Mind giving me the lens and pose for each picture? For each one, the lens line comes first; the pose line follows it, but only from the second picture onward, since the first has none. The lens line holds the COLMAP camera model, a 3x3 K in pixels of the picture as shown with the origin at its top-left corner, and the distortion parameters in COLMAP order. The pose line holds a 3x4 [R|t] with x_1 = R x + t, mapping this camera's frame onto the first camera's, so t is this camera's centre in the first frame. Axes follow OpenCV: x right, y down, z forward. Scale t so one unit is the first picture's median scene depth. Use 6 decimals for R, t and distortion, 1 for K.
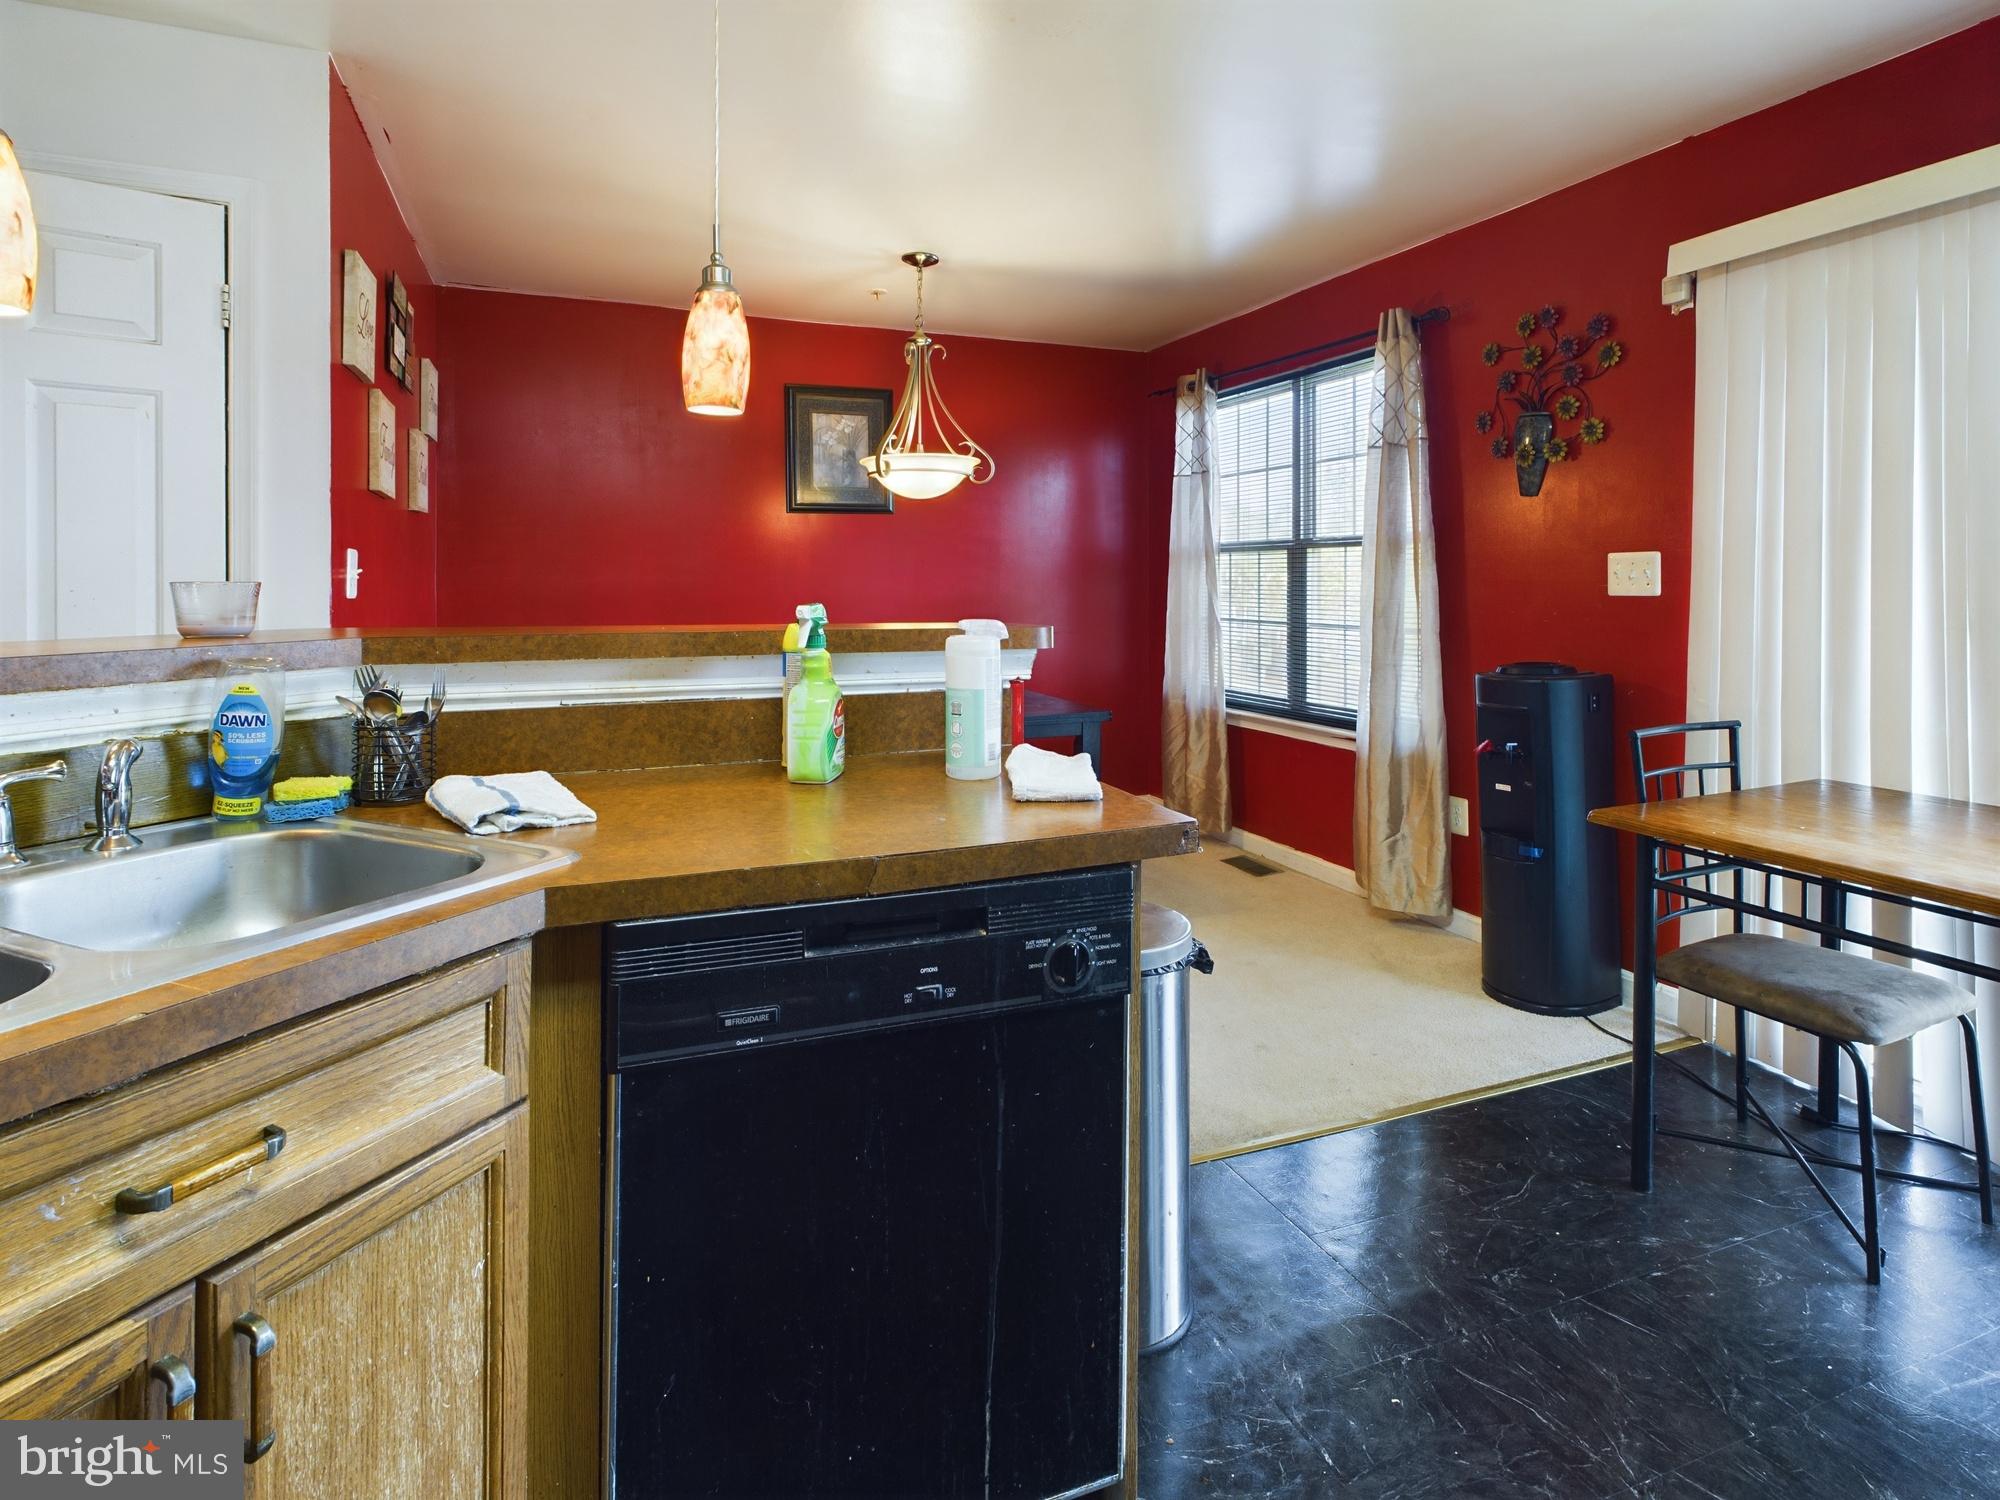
lens RADIAL K [[1037.7, 0, 1003.4], [0, 1037.7, 584.5], [0, 0, 1]] dist [-0.004956, -0.001054]
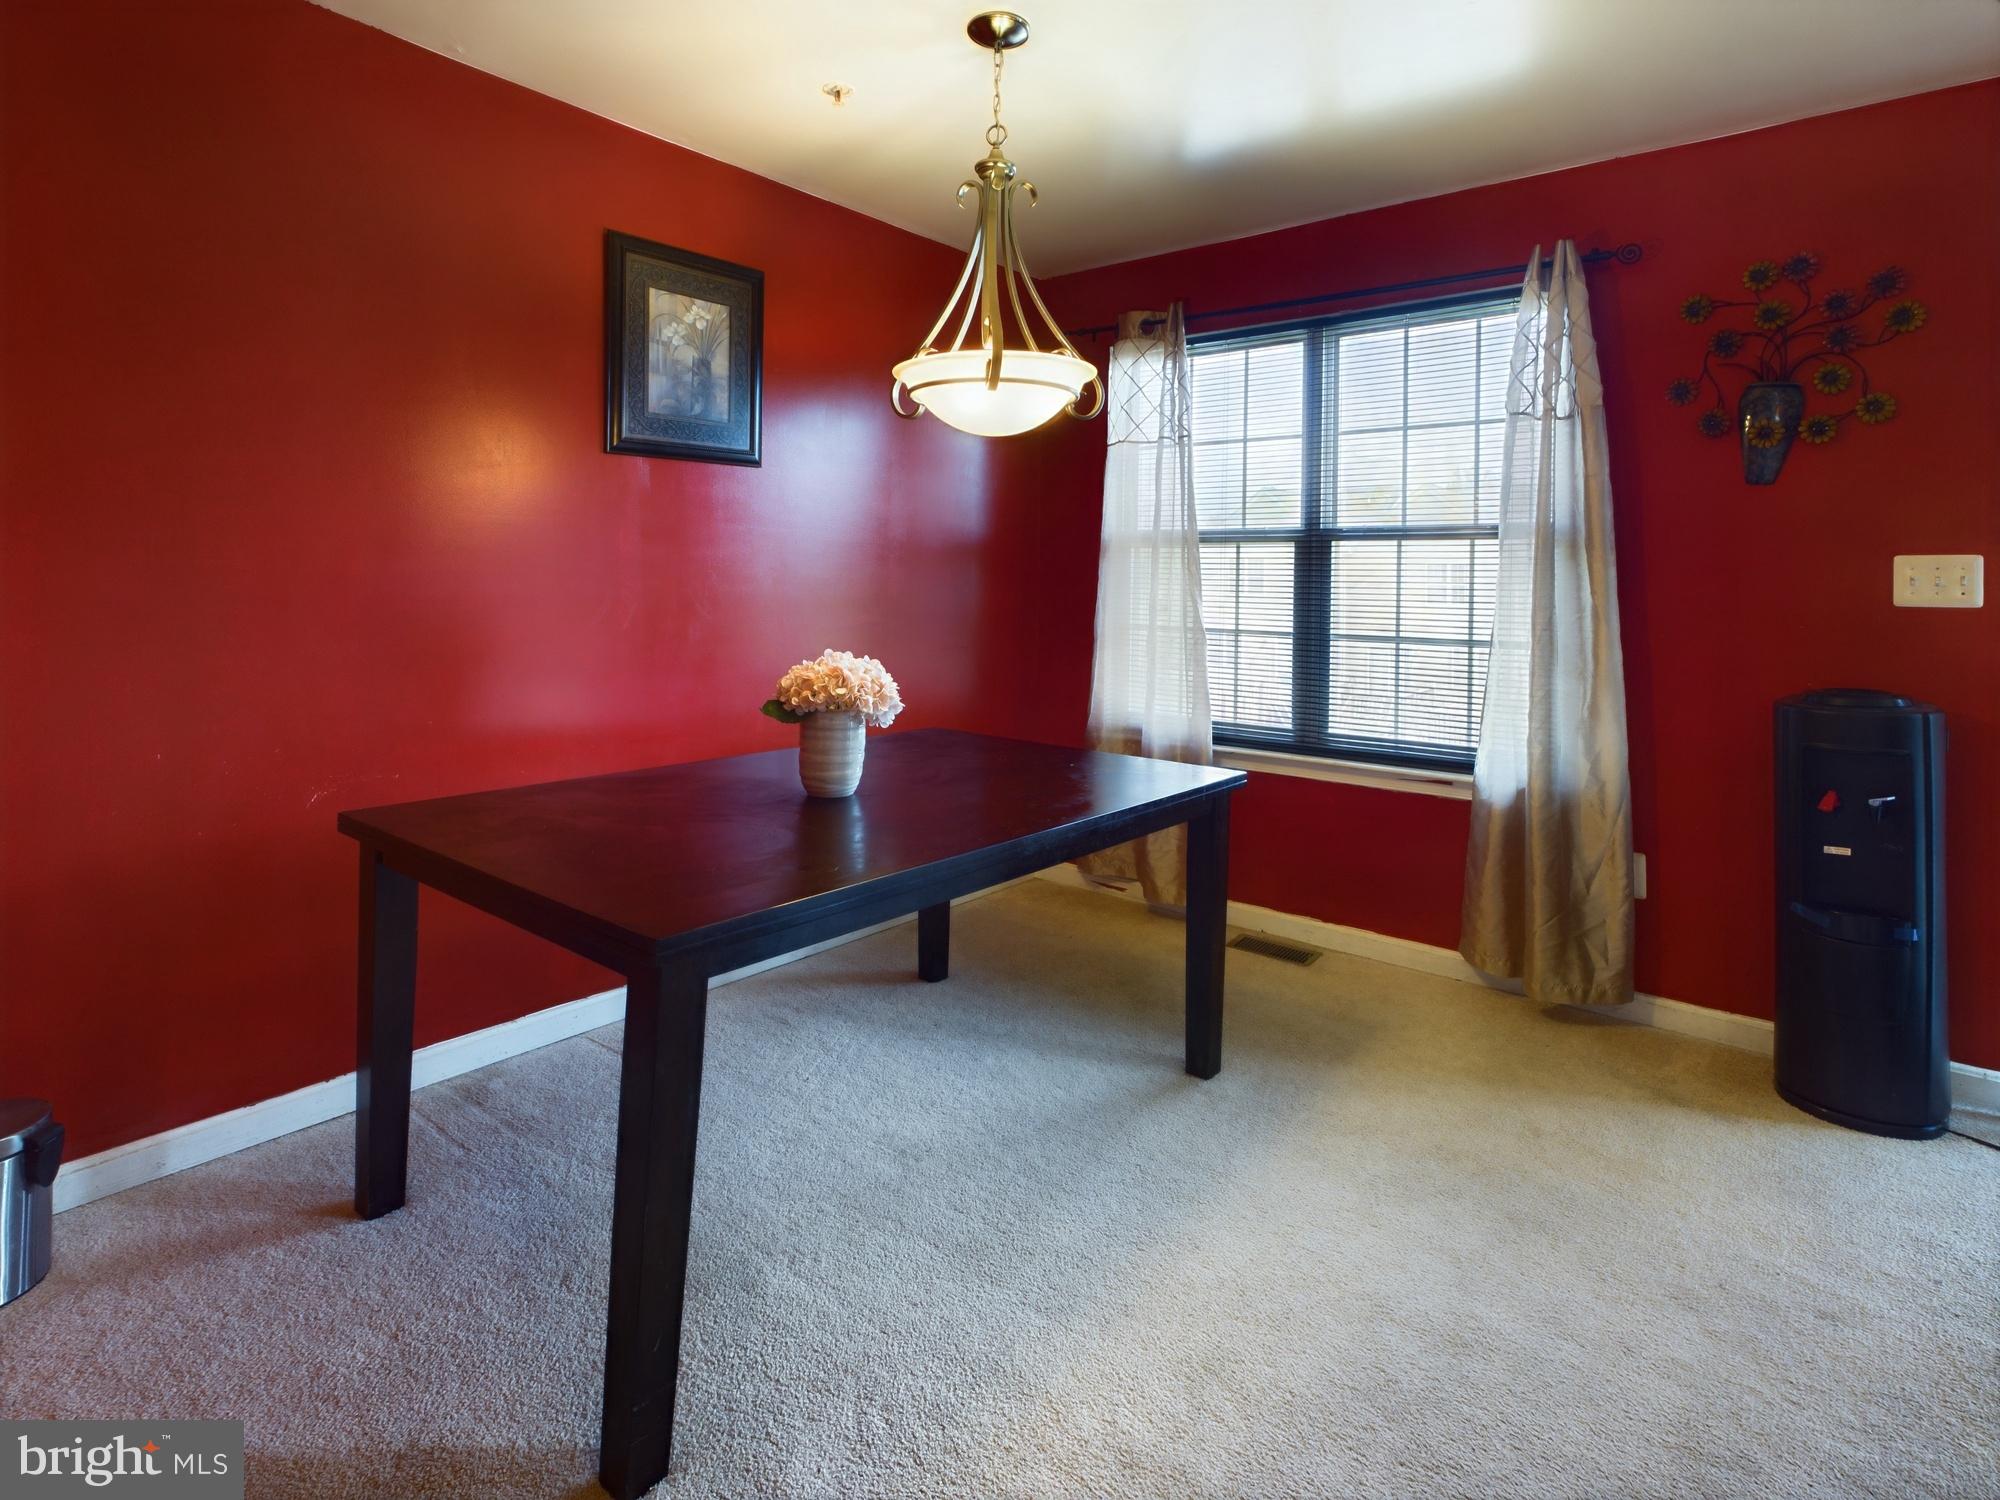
lens RADIAL K [[1037.7, 0, 1003.4], [0, 1037.7, 584.5], [0, 0, 1]] dist [-0.004956, -0.001054]
pose [[0.881378, 0.008781, 0.472329, -0.305008], [-0.011452, 0.999931, 0.002781, -0.000632], [-0.472272, -0.007860, 0.881418, 0.416412]]
